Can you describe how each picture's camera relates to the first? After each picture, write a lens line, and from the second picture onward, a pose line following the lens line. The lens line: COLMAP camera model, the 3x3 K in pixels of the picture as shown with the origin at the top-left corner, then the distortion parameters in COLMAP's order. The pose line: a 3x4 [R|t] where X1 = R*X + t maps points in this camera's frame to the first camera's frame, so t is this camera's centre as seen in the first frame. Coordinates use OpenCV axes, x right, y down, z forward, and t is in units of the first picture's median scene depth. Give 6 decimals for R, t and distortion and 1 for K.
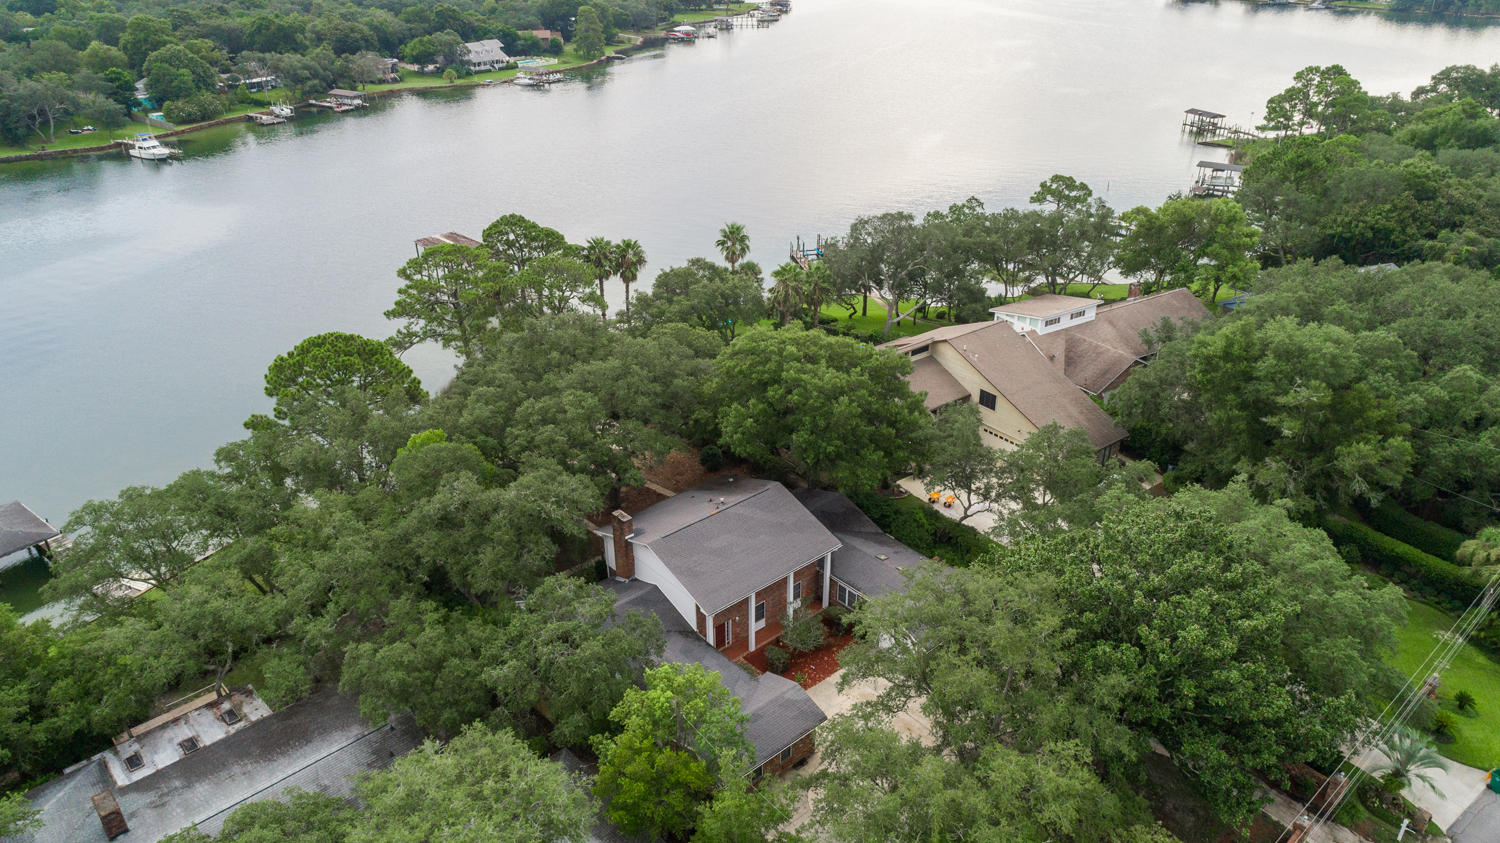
lens RADIAL K [[995.7, 0, 750.0], [0, 995.7, 421.5], [0, 0, 1]] dist [-0.000745, 0.004367]
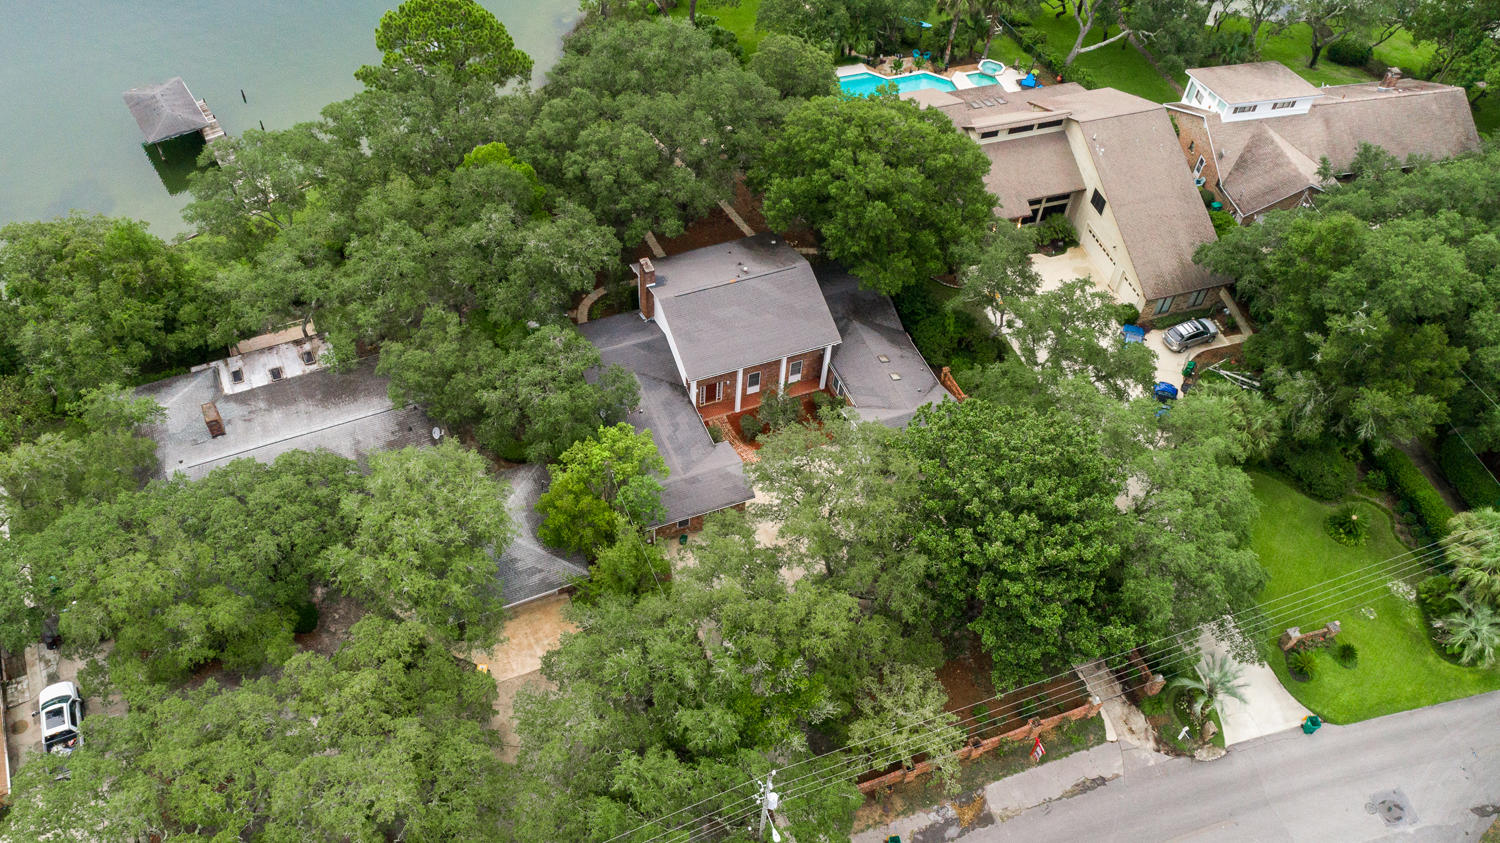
lens RADIAL K [[1186.3, 0, 726.9], [0, 1186.3, 499.9], [0, 0, 1]] dist [-0.004413, 0.007194]
pose [[0.941288, 0.289782, -0.173214, 0.231363], [-0.187717, 0.875687, 0.444898, -0.251286], [0.280605, -0.386262, 0.878671, -0.190306]]
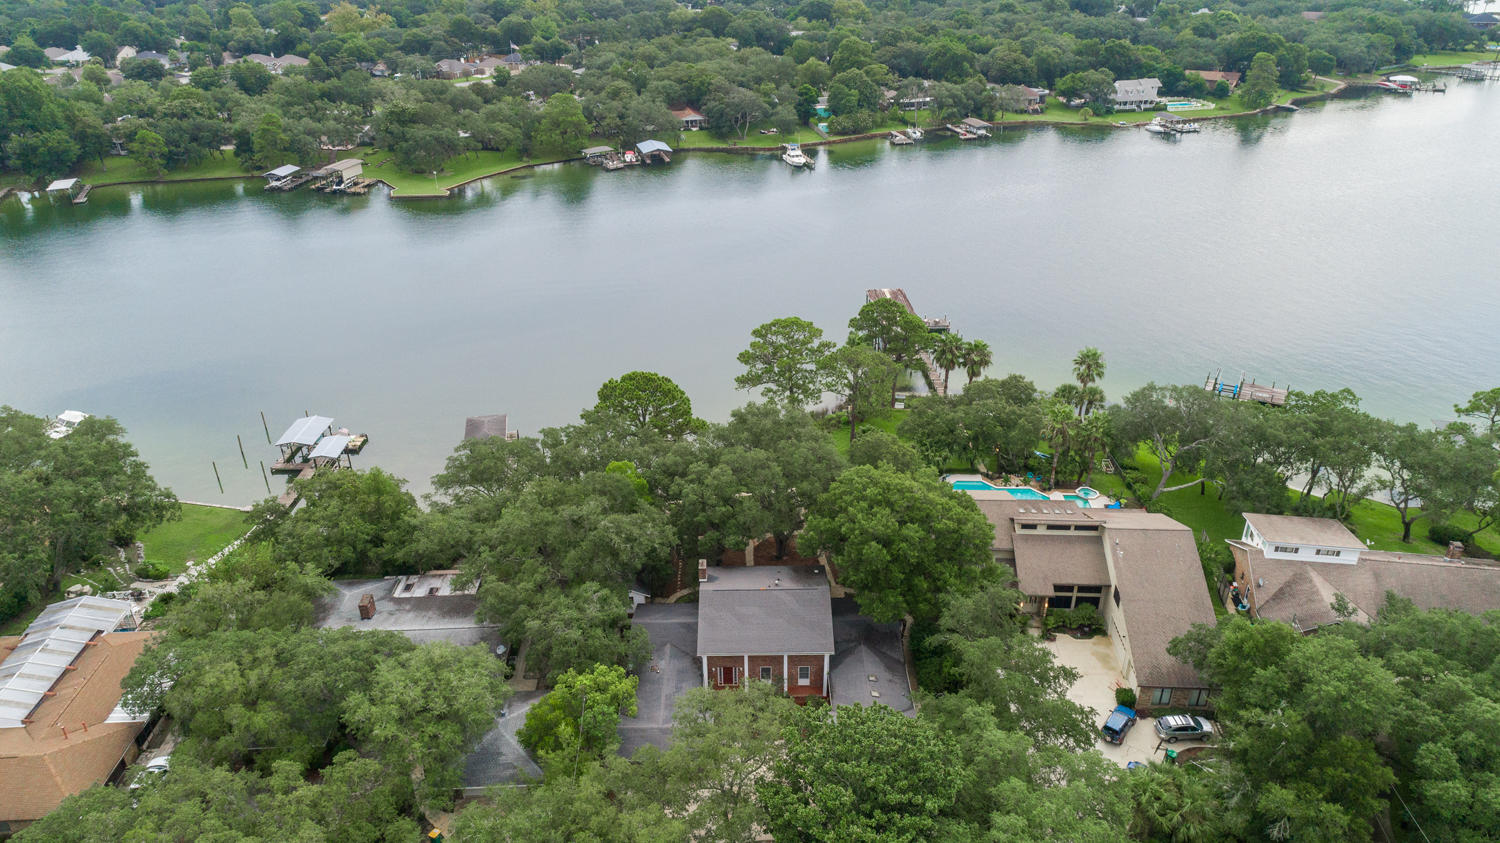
lens RADIAL K [[995.7, 0, 750.0], [0, 995.7, 421.5], [0, 0, 1]] dist [-0.000745, 0.004367]
pose [[0.757422, 0.298752, -0.580568, 0.617862], [-0.290413, 0.950529, 0.110248, -0.246808], [0.584784, 0.085100, 0.806713, -0.090636]]
